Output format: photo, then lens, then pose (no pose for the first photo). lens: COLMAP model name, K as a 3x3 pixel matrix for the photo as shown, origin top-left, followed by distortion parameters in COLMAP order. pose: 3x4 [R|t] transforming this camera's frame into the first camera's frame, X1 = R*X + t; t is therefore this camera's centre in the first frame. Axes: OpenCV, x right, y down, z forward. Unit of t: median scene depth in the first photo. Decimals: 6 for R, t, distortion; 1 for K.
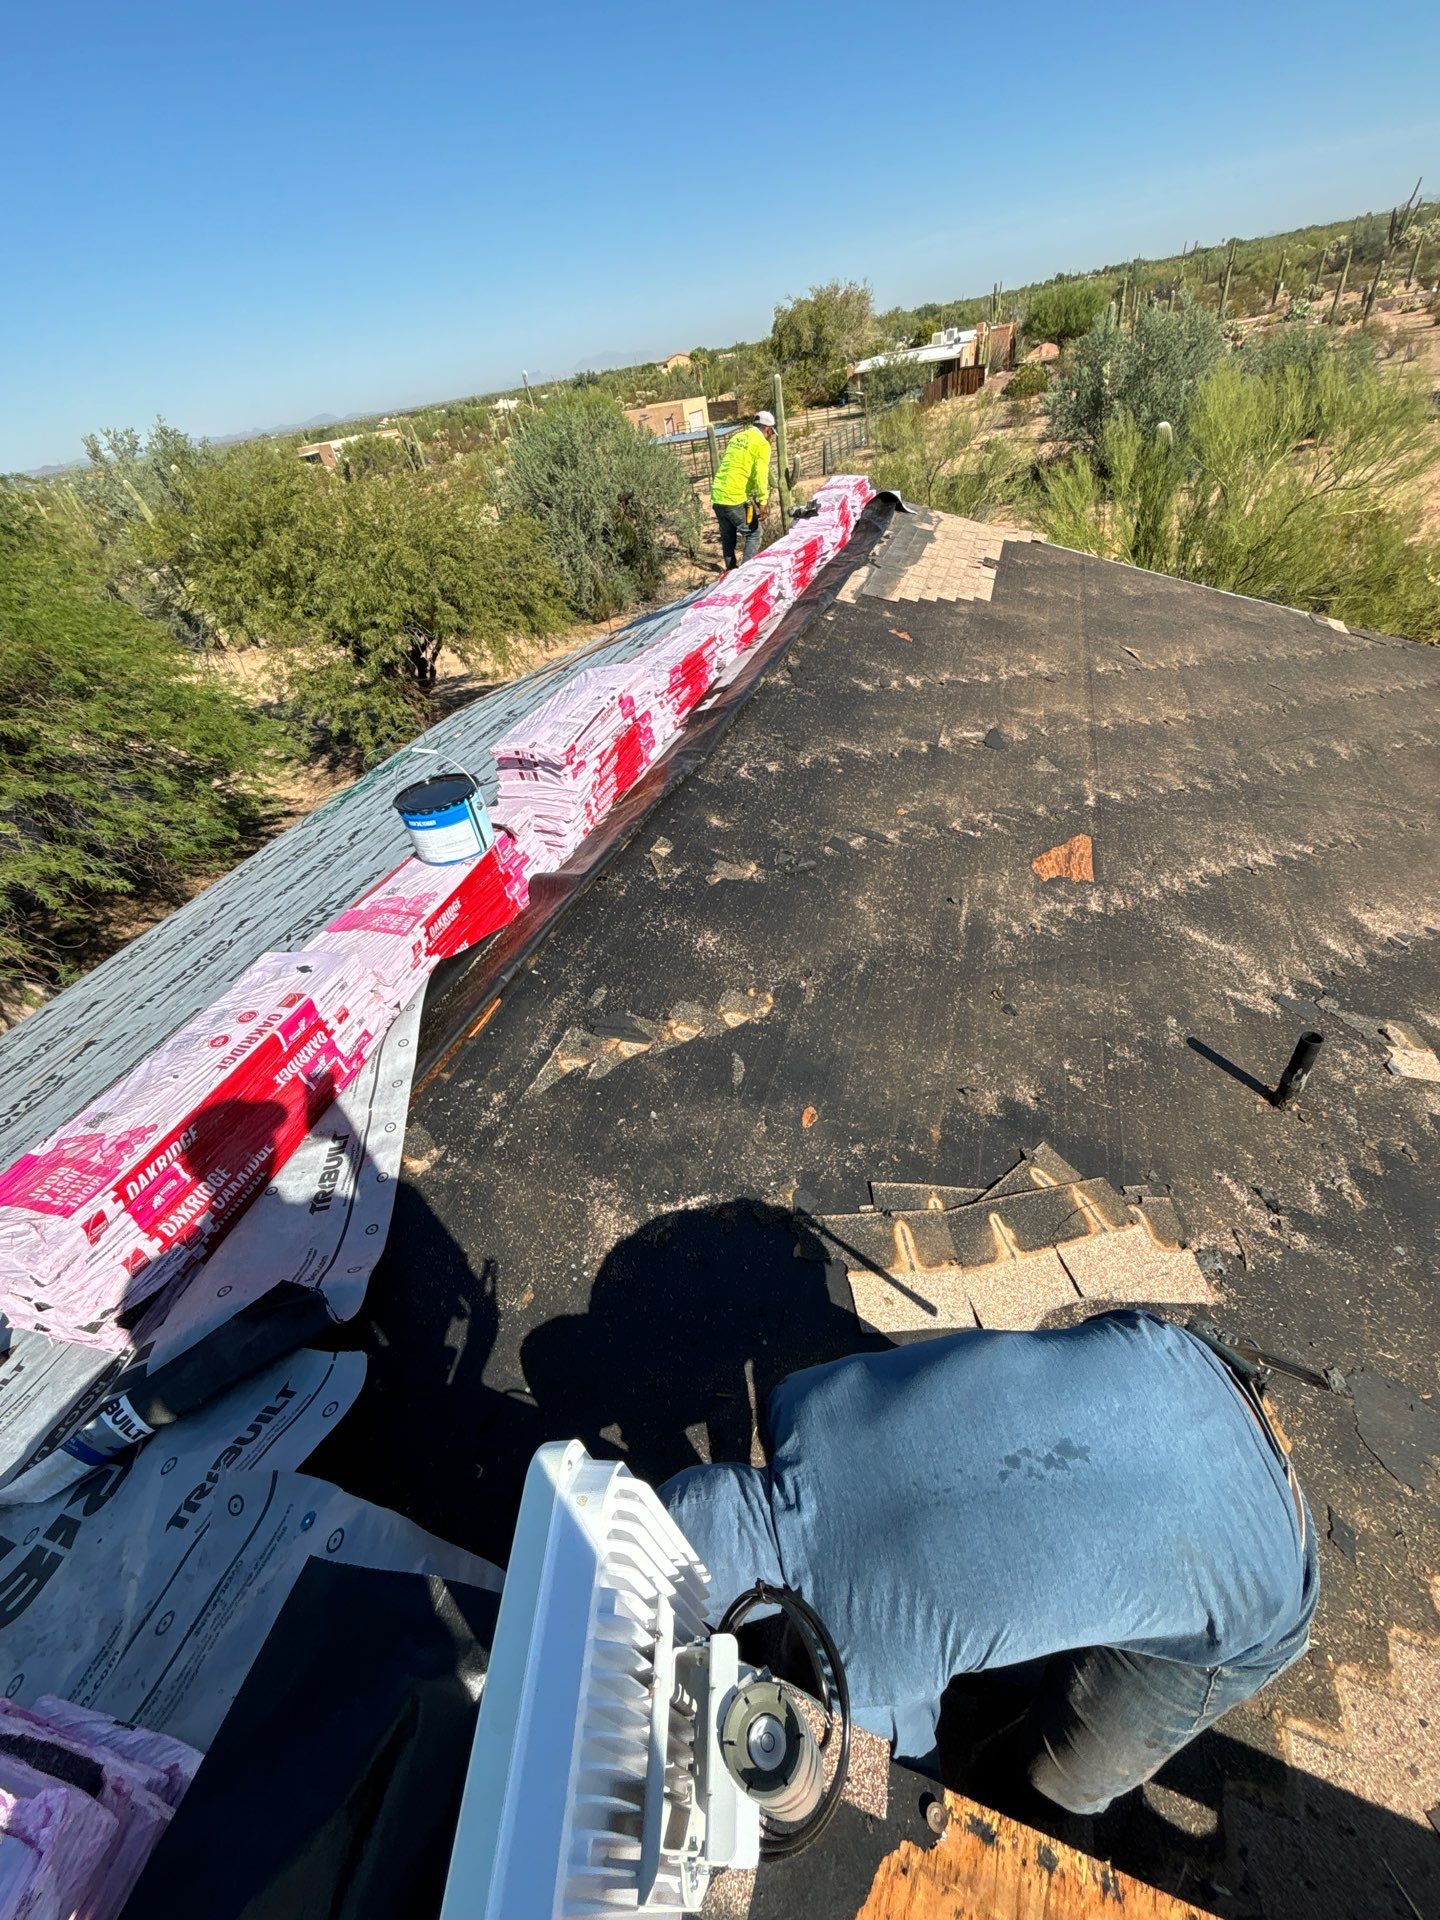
lens RADIAL K [[746.8, 0, 721.1], [0, 746.8, 947.2], [0, 0, 1]] dist [-0.000304, -0.000137]
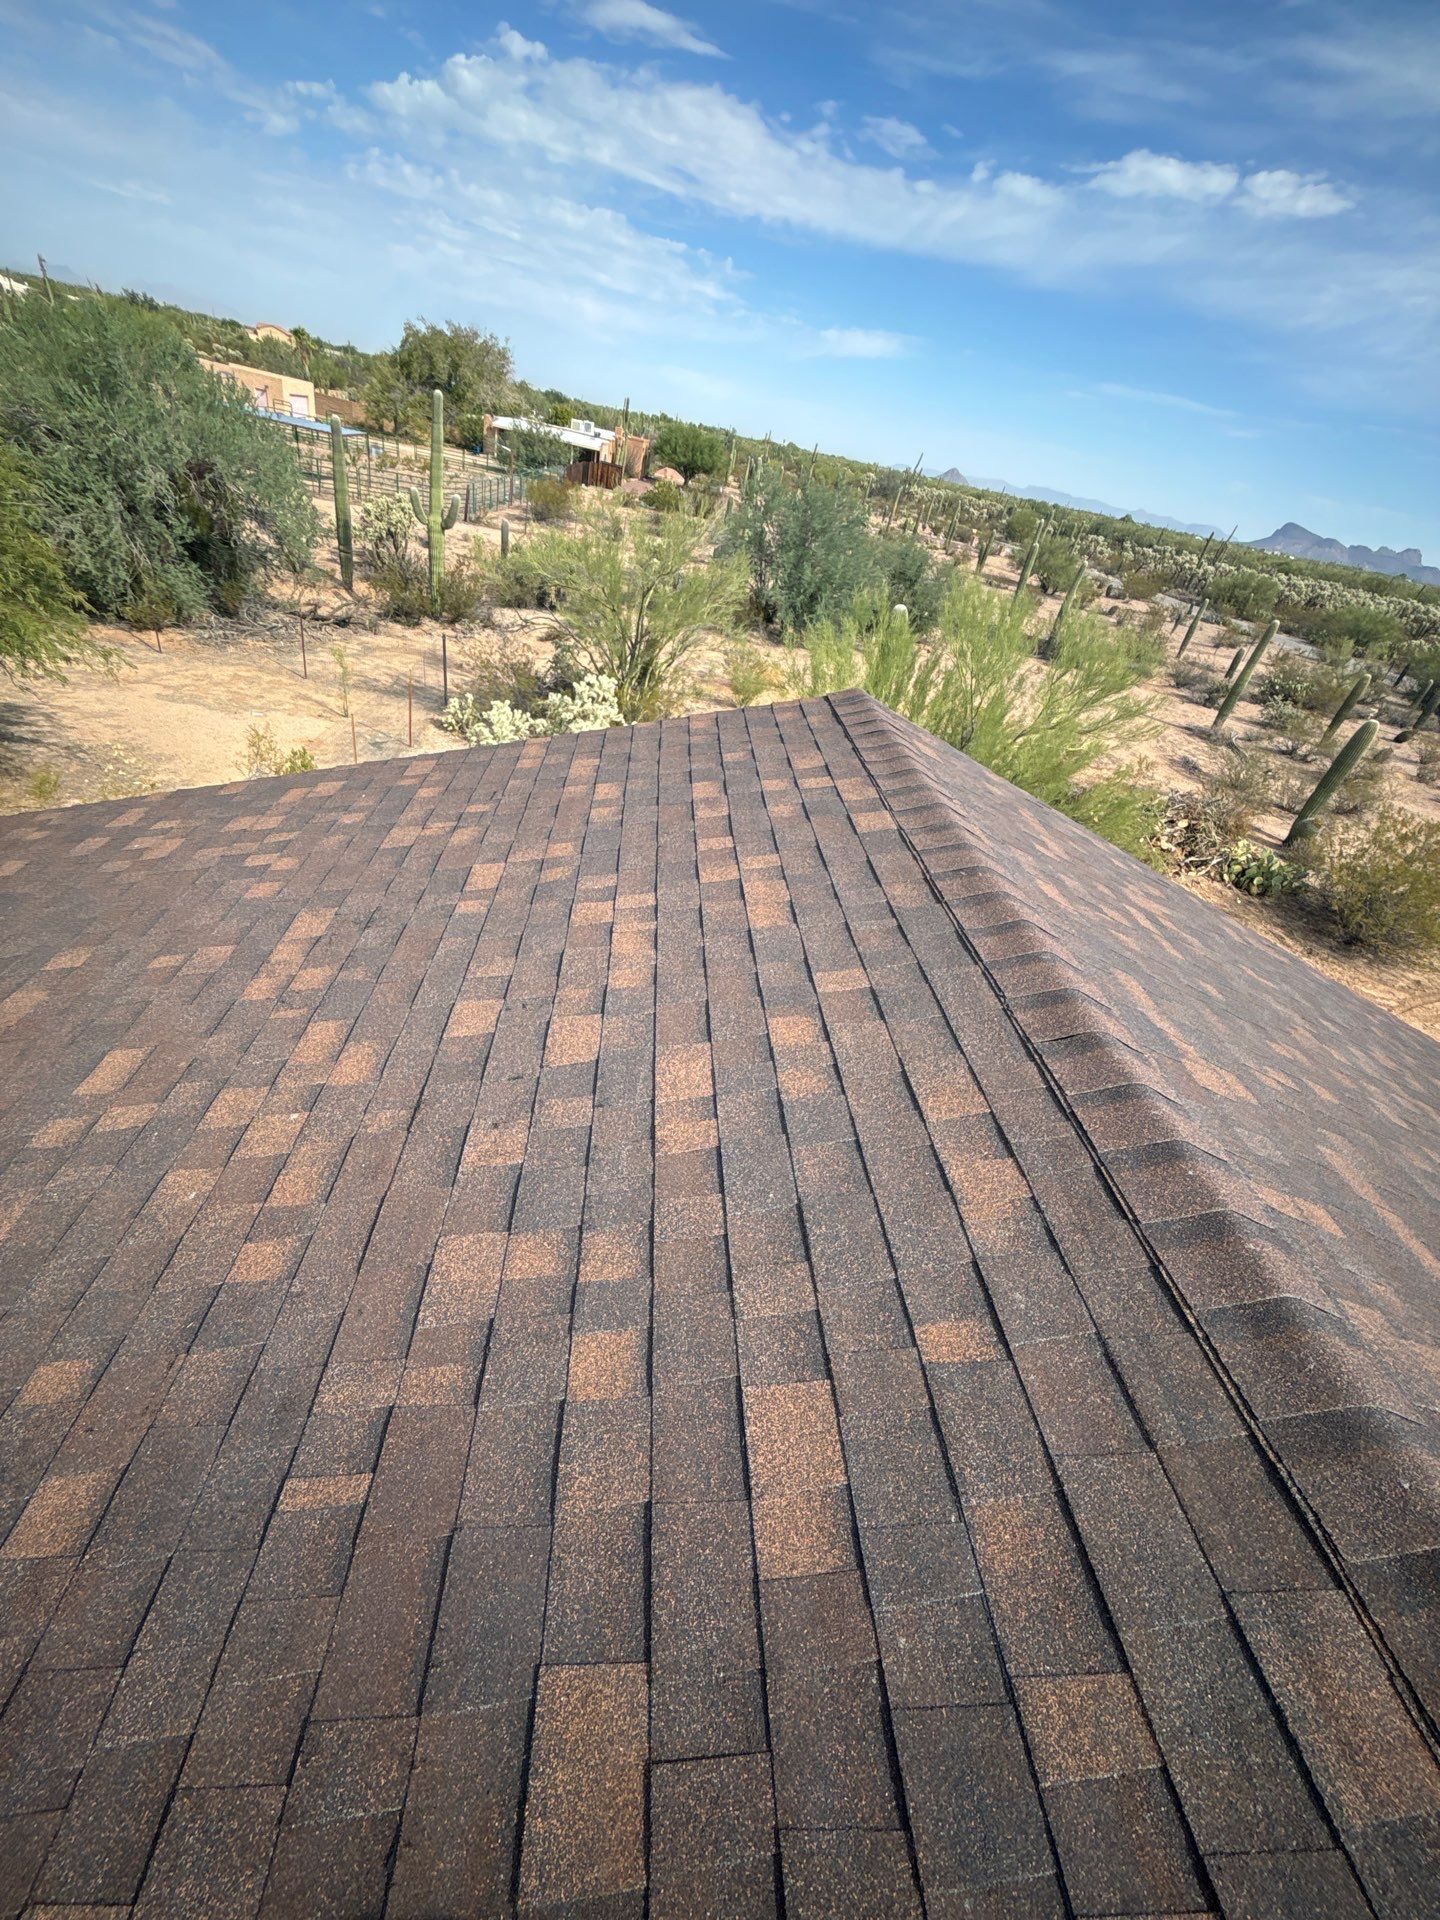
lens RADIAL K [[746.8, 0, 721.1], [0, 746.8, 947.2], [0, 0, 1]] dist [-0.000304, -0.000137]
pose [[0.867018, 0.046321, 0.496119, -0.011182], [-0.013044, 0.997438, -0.070333, -0.042718], [-0.498106, 0.054509, 0.865401, 0.068101]]
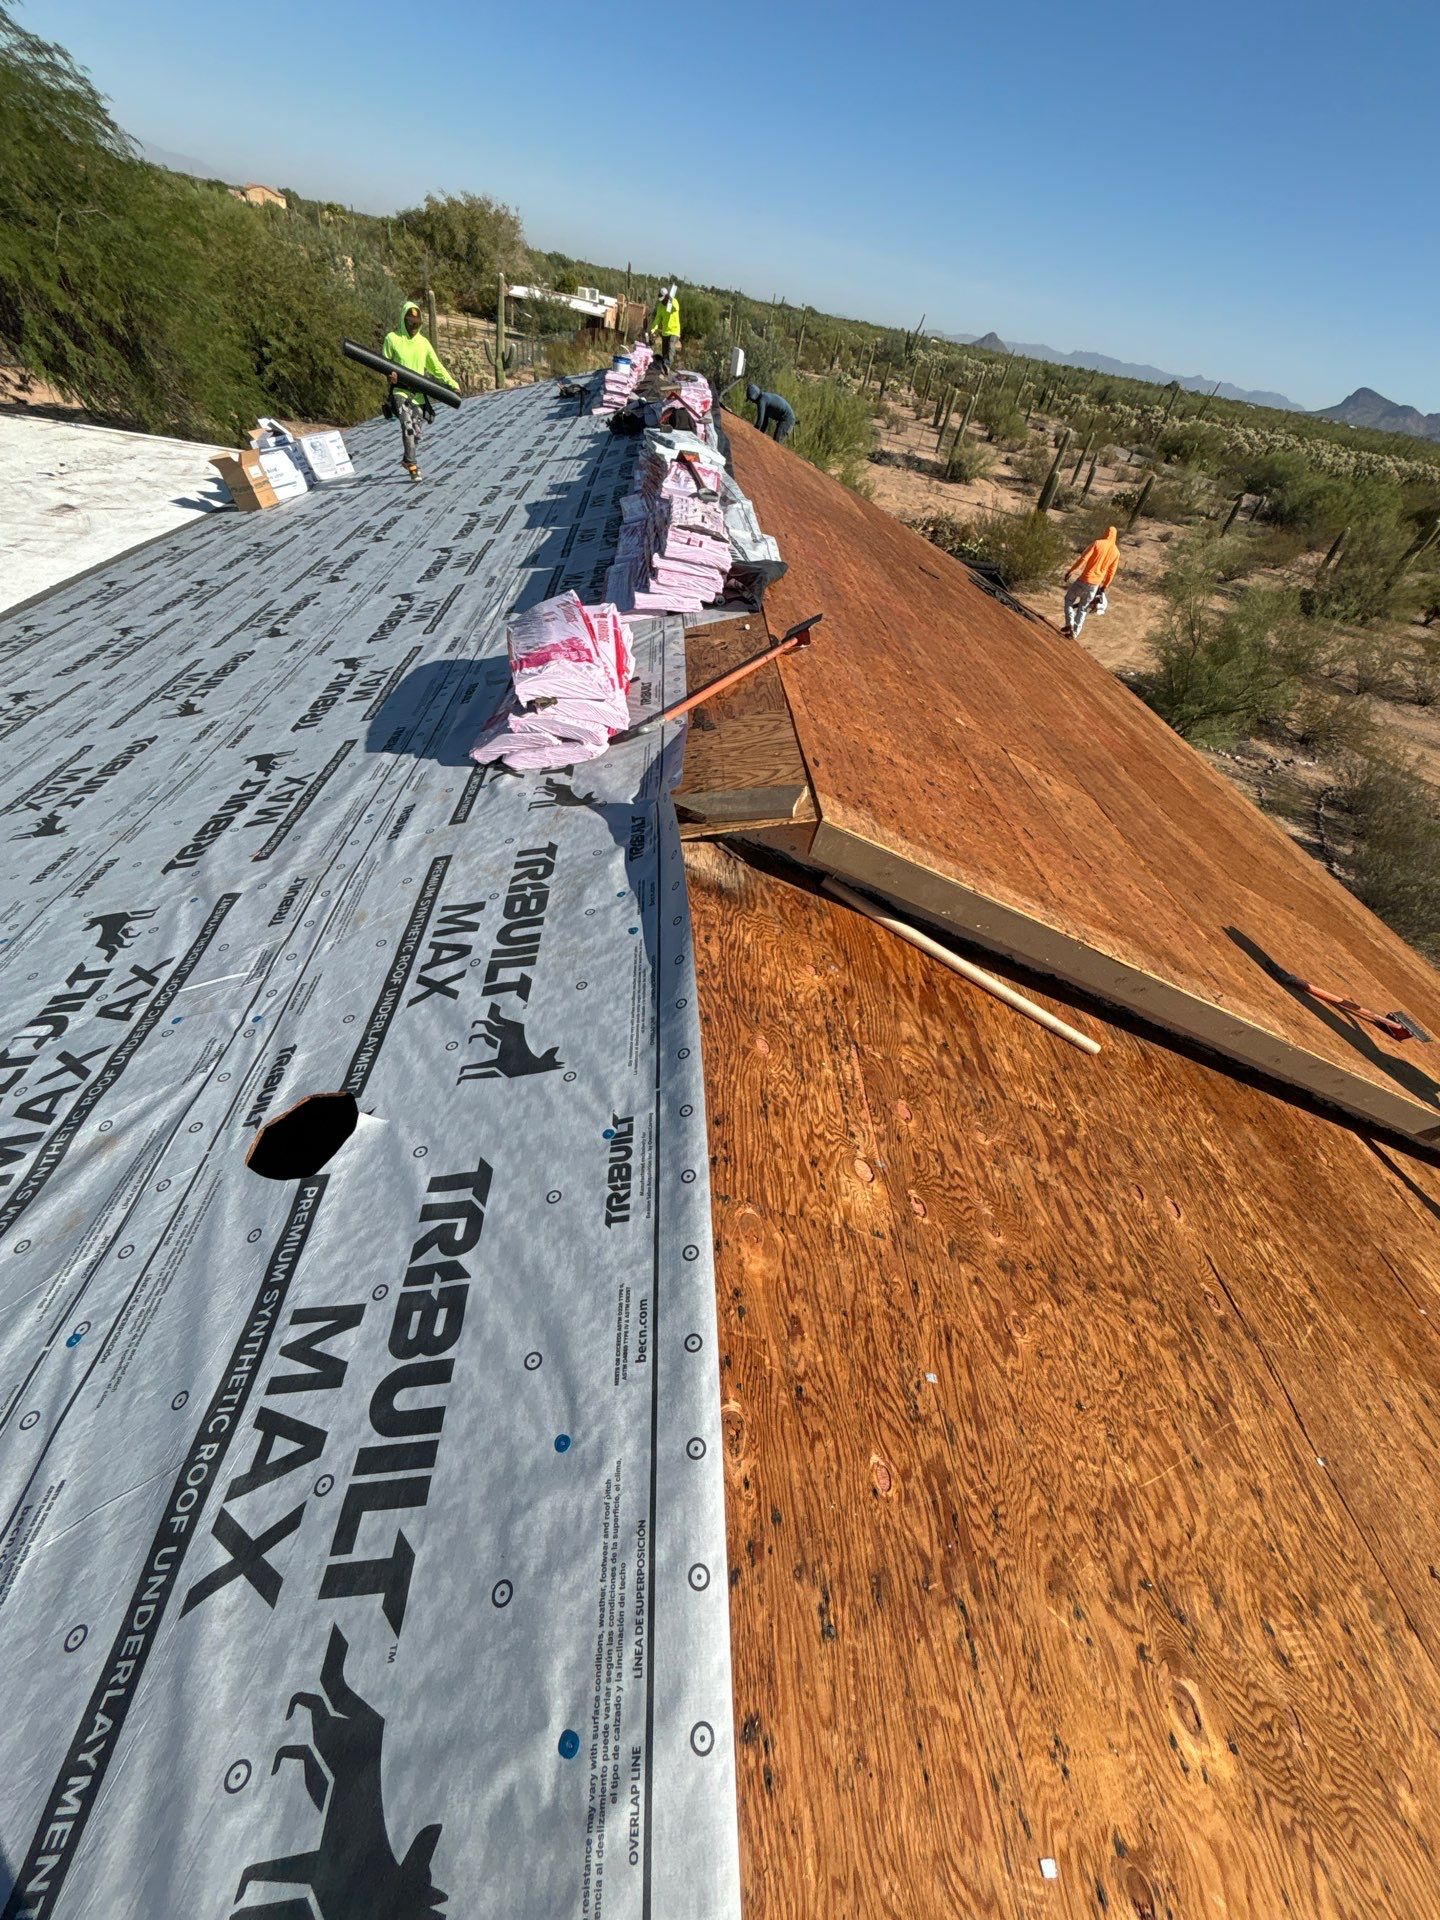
lens RADIAL K [[746.8, 0, 721.1], [0, 746.8, 947.2], [0, 0, 1]] dist [-0.000304, -0.000137]
pose [[0.878972, -0.013633, 0.476679, -0.078513], [-0.008254, 0.999007, 0.043791, 0.117899], [-0.476803, -0.042426, 0.877986, -0.126098]]
